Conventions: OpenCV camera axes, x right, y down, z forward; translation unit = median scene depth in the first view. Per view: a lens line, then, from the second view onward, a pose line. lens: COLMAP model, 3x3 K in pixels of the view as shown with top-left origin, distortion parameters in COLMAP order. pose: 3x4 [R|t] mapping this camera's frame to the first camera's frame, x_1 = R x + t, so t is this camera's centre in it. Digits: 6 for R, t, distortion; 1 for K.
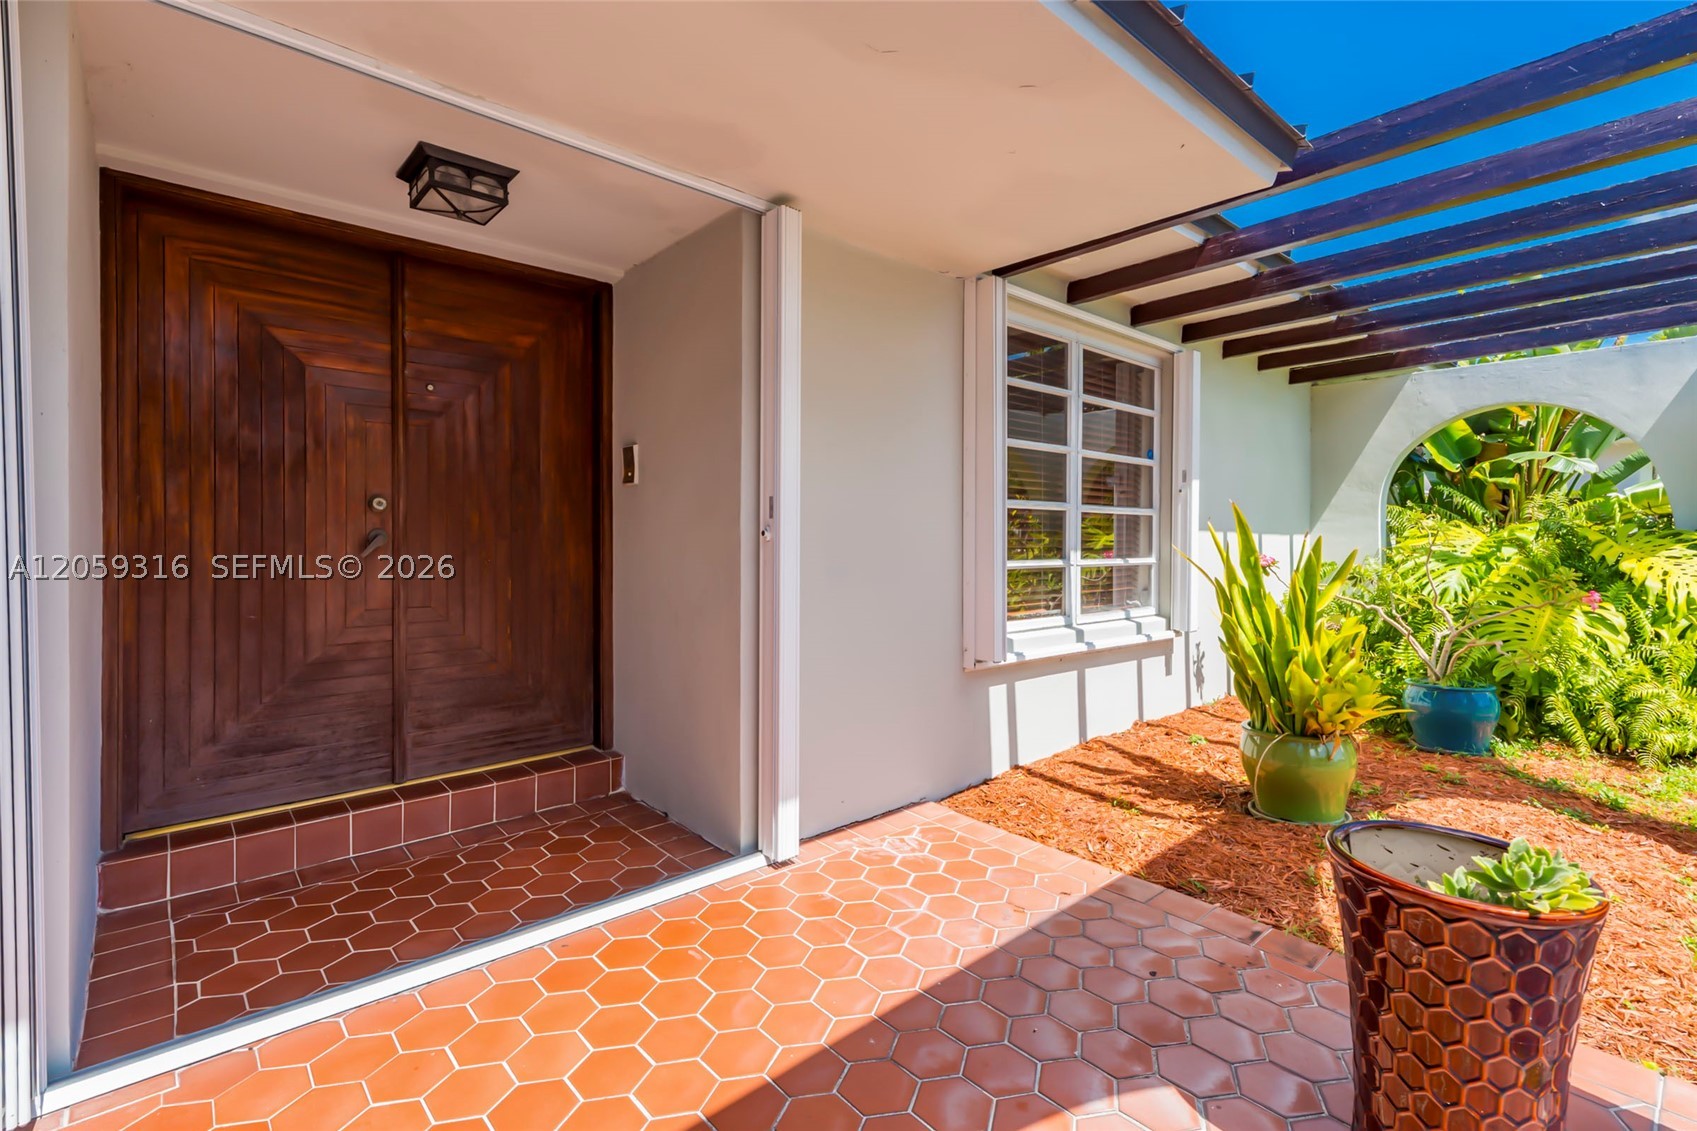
lens RADIAL K [[740.9, 0, 843.7], [0, 740.9, 535.7], [0, 0, 1]] dist [0.011042, 0.000498]
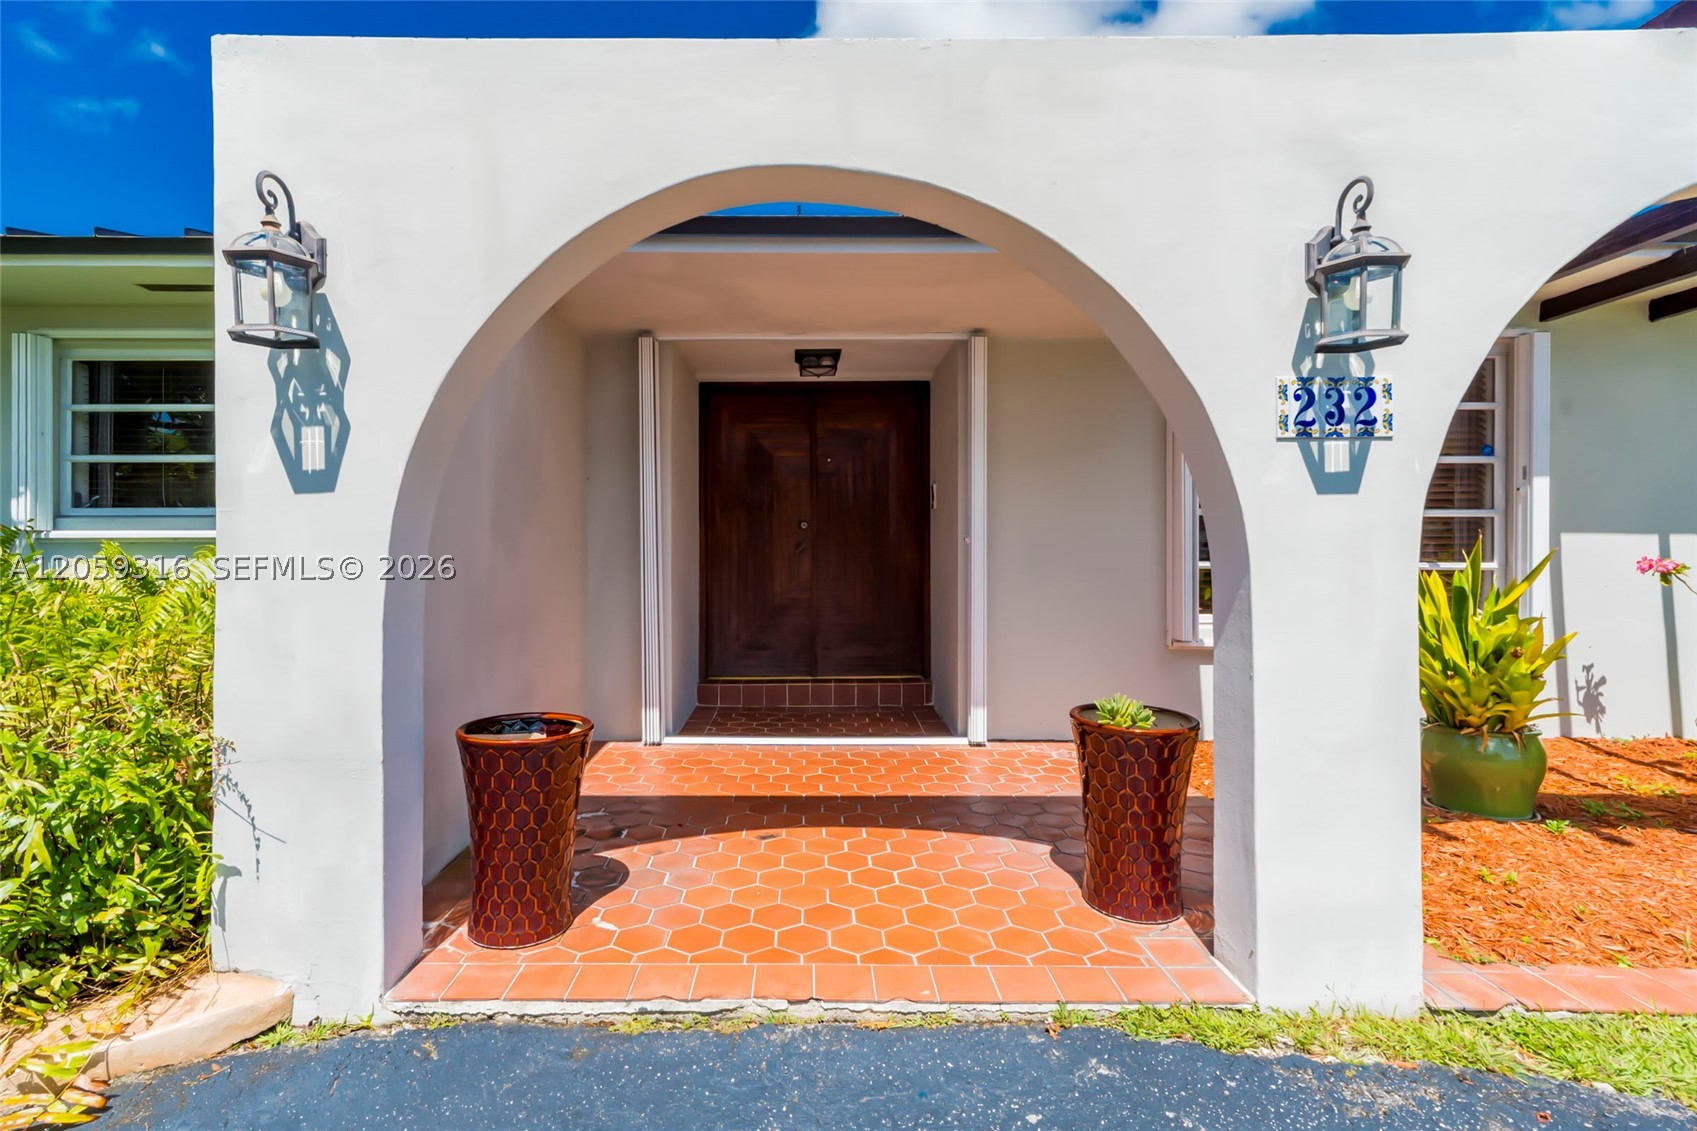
lens RADIAL K [[763.0, 0, 847.1], [0, 763.0, 541.4], [0, 0, 1]] dist [0.045786, 0.000079]
pose [[0.766272, -0.006432, -0.642484, 0.675470], [0.003184, 0.999976, -0.006213, 0.009280], [0.642509, 0.002715, 0.766274, -0.394364]]
